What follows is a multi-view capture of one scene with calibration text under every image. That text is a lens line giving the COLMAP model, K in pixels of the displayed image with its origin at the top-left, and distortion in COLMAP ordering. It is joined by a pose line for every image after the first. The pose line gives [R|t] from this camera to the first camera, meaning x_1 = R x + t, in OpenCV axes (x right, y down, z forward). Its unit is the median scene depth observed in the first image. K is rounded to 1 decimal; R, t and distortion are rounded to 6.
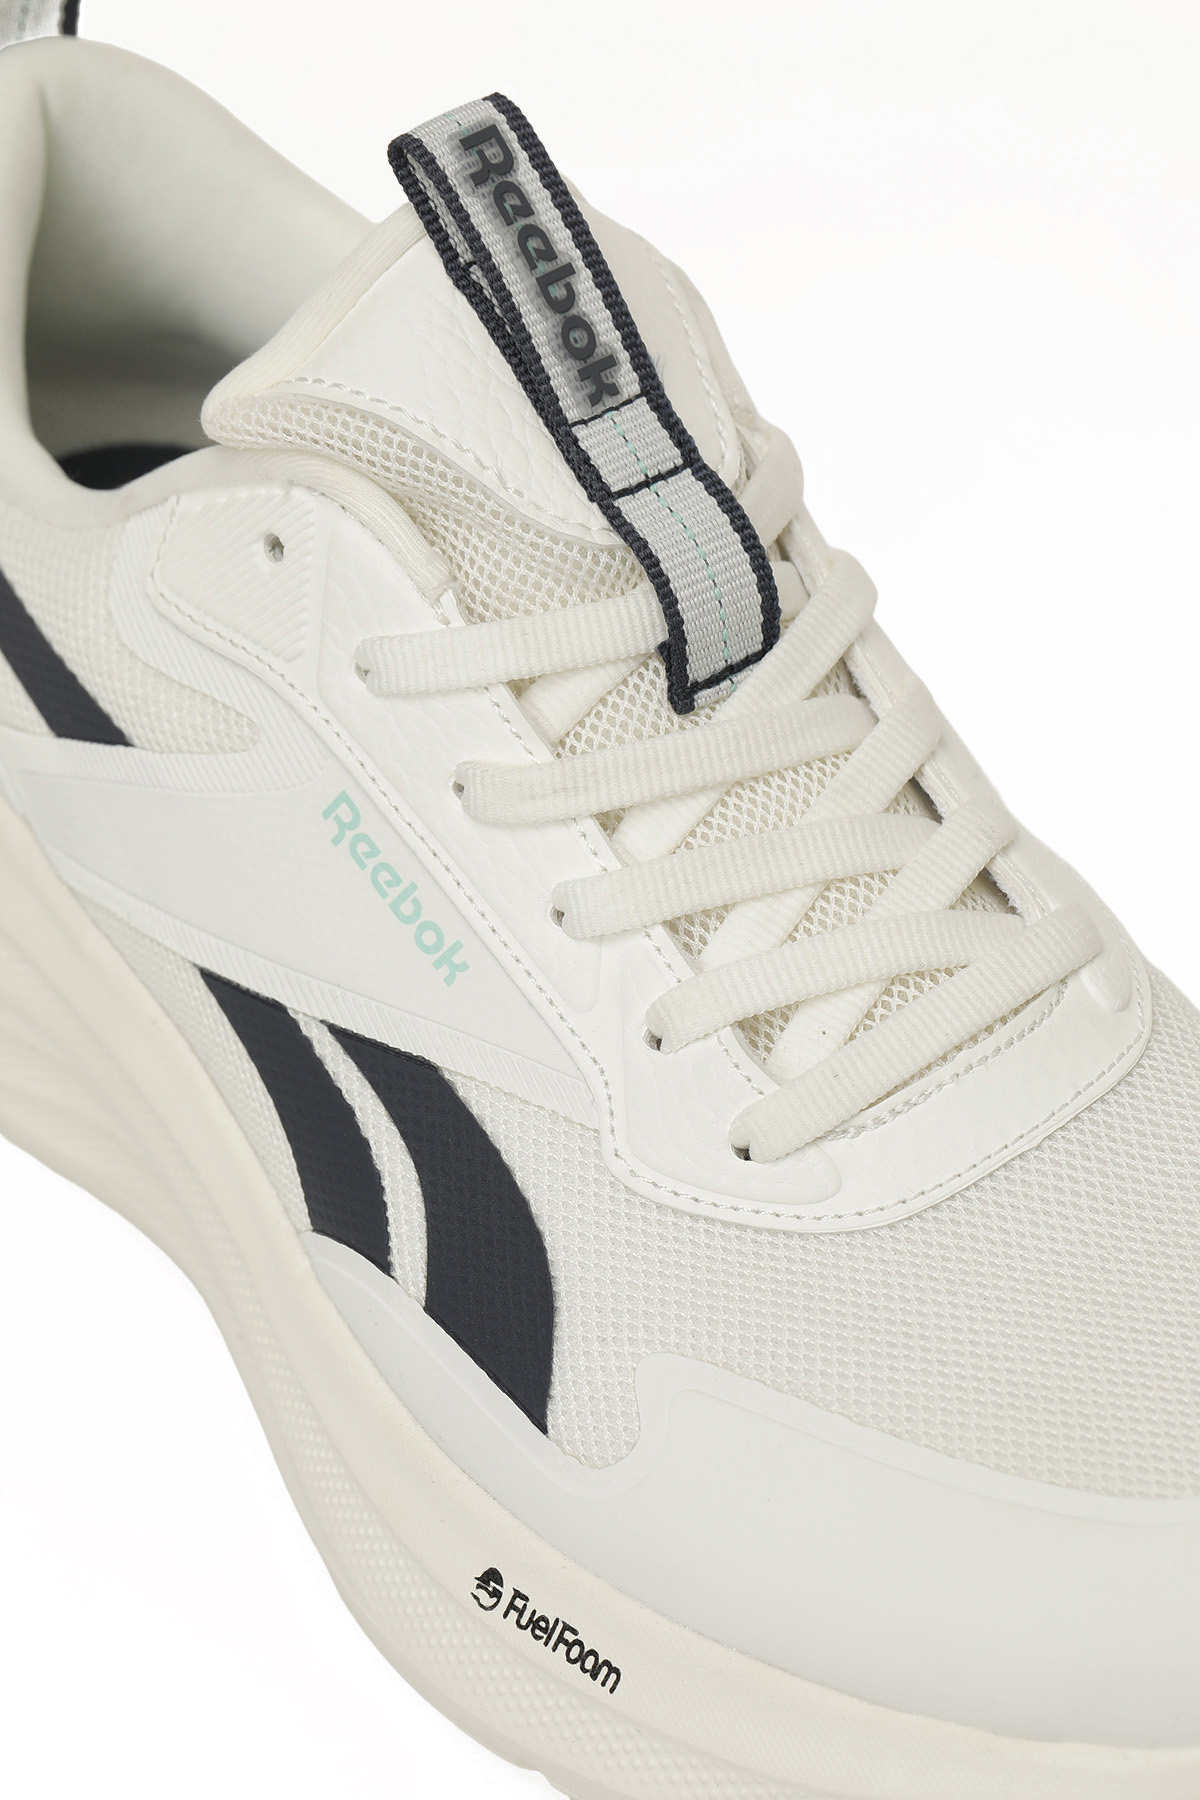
lens RADIAL K [[4954.1, 0, 600.0], [0, 4954.1, 900.0], [0, 0, 1]] dist [0.037789, -1.637356]
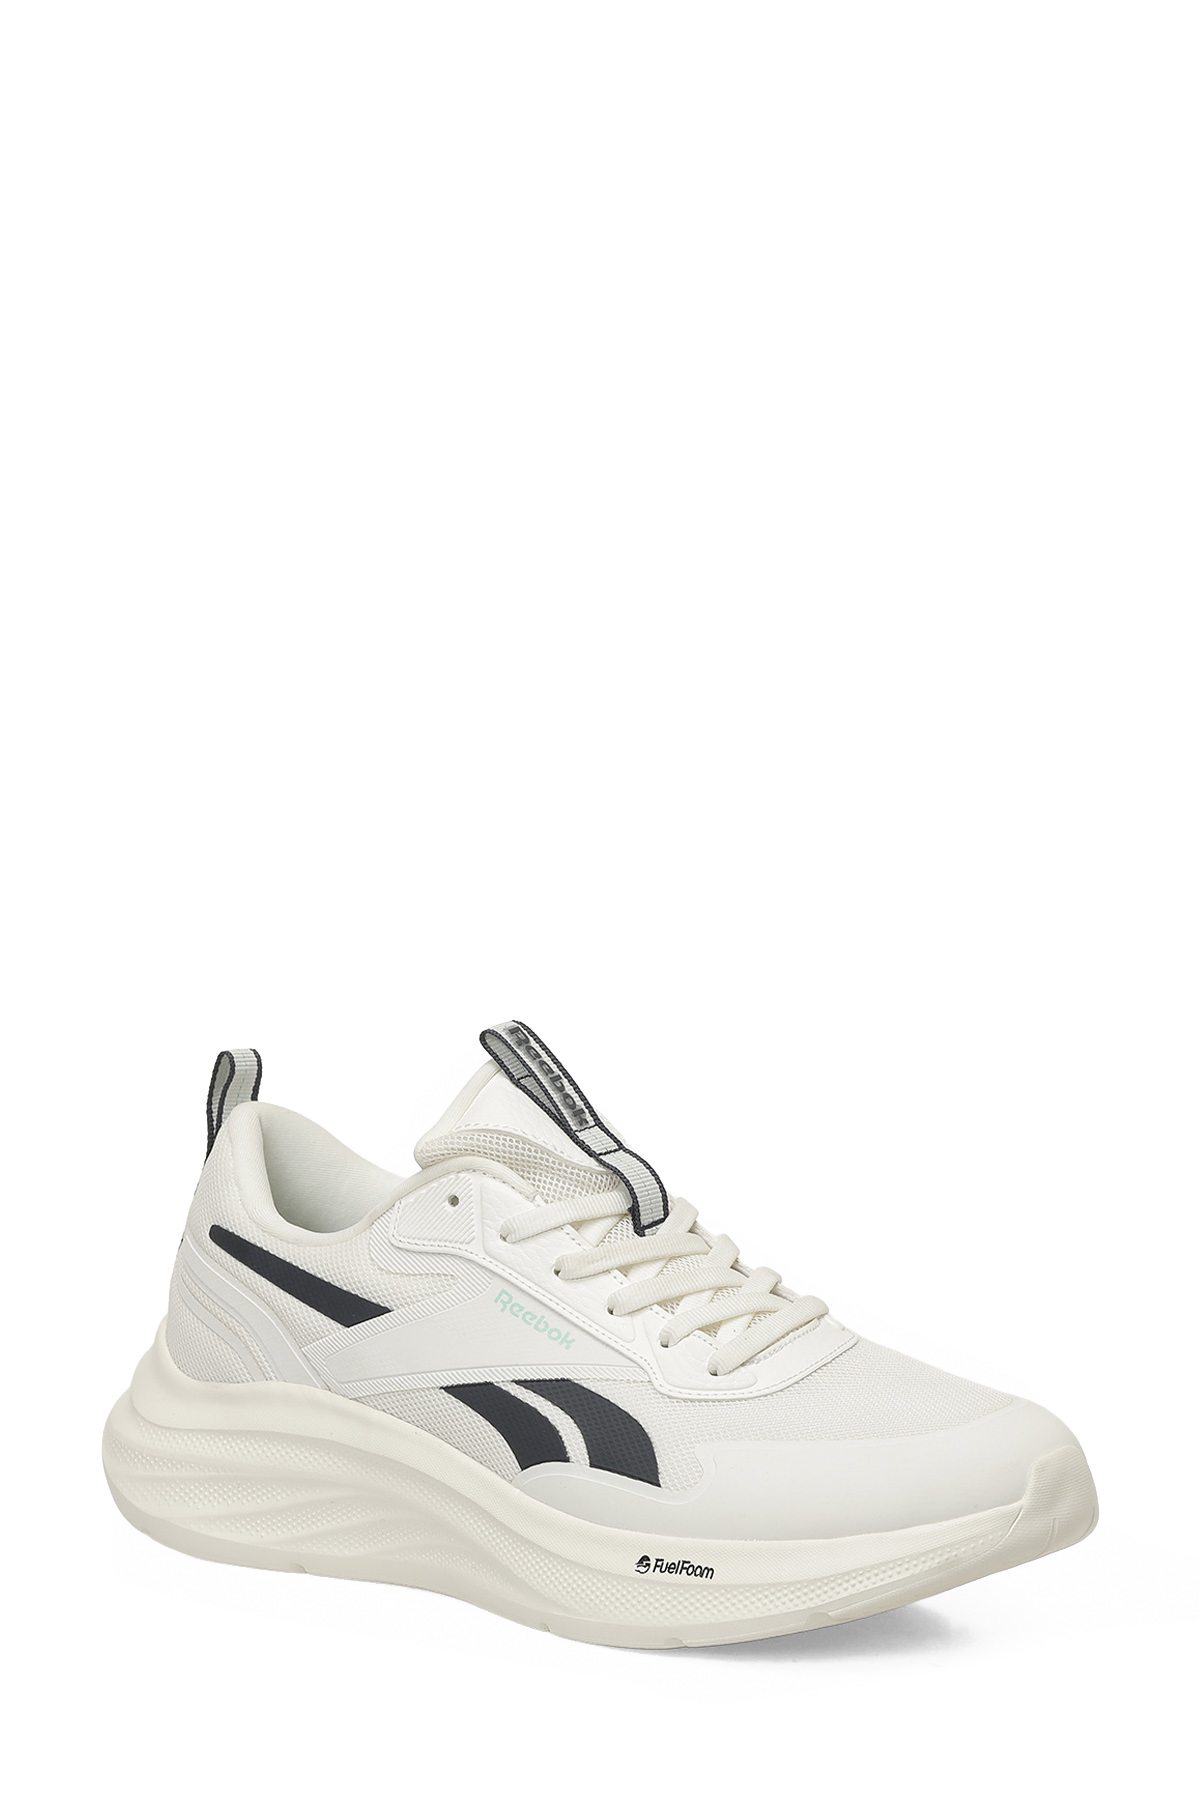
lens RADIAL K [[4954.1, 0, 600.0], [0, 4954.1, 900.0], [0, 0, 1]] dist [0.037789, -1.637356]
pose [[0.959861, -0.060676, 0.273834, -0.641012], [0.187344, 0.865283, -0.464960, 0.920260], [-0.208732, 0.497599, 0.841919, -1.070075]]
